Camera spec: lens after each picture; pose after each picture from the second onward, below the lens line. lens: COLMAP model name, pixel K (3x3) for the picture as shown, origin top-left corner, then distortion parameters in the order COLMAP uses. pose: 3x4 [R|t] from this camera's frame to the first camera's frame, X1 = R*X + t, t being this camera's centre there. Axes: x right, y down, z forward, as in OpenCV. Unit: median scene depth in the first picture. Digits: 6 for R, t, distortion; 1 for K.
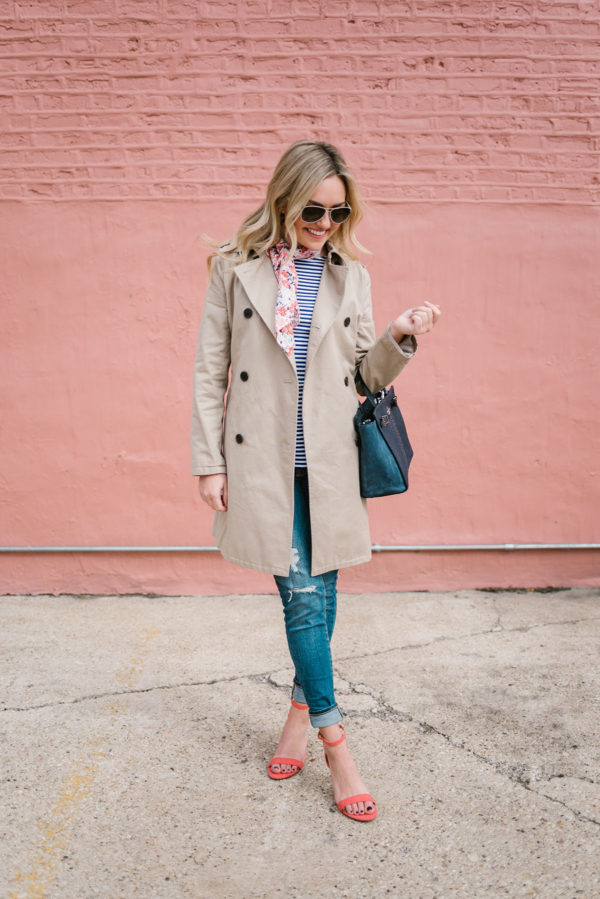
lens RADIAL K [[910.1, 0, 300.0], [0, 910.1, 449.5], [0, 0, 1]] dist [-0.095732, 0.104098]
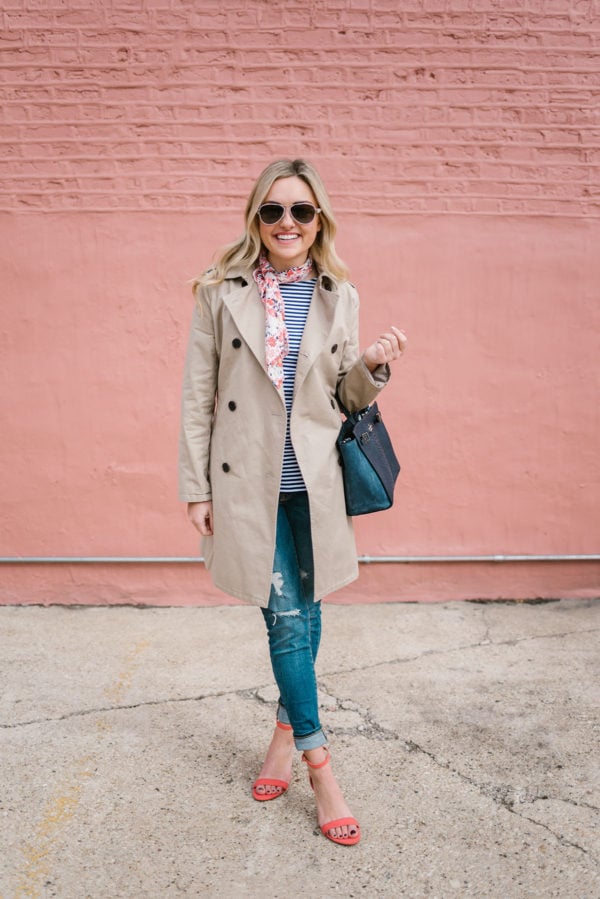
lens RADIAL K [[910.1, 0, 300.0], [0, 910.1, 449.5], [0, 0, 1]] dist [-0.095732, 0.104098]
pose [[0.999994, 0.002151, 0.002867, 0.008849], [-0.002171, 0.999974, 0.006937, -0.020890], [-0.002852, -0.006943, 0.999972, 0.000625]]
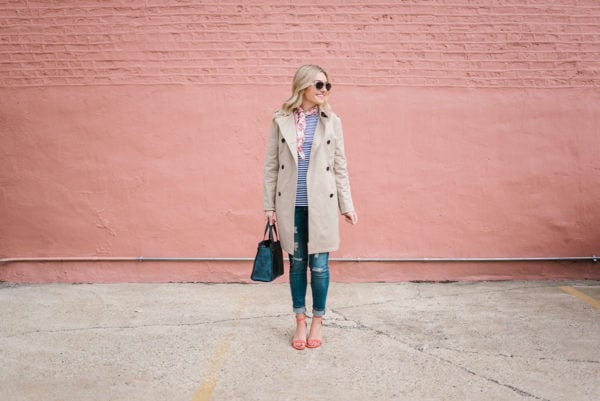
lens RADIAL K [[607.4, 0, 300.0], [0, 607.4, 200.5], [0, 0, 1]] dist [-0.095732, 0.104098]
pose [[0.999658, 0.006504, -0.025341, -0.010738], [-0.007609, 0.999014, -0.043734, 0.042750], [0.025032, 0.043912, 0.998722, -0.345510]]
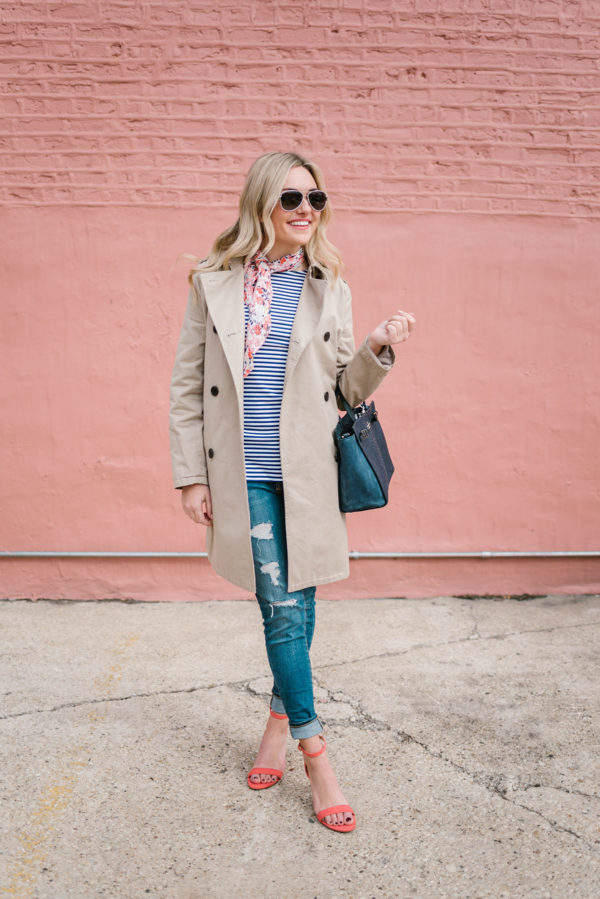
lens RADIAL K [[910.1, 0, 300.0], [0, 910.1, 449.5], [0, 0, 1]] dist [-0.095732, 0.104098]
pose [[0.999607, 0.008168, 0.026811, -0.004563], [-0.008187, 0.999966, 0.000598, -0.009123], [-0.026805, -0.000817, 0.999640, -0.003269]]
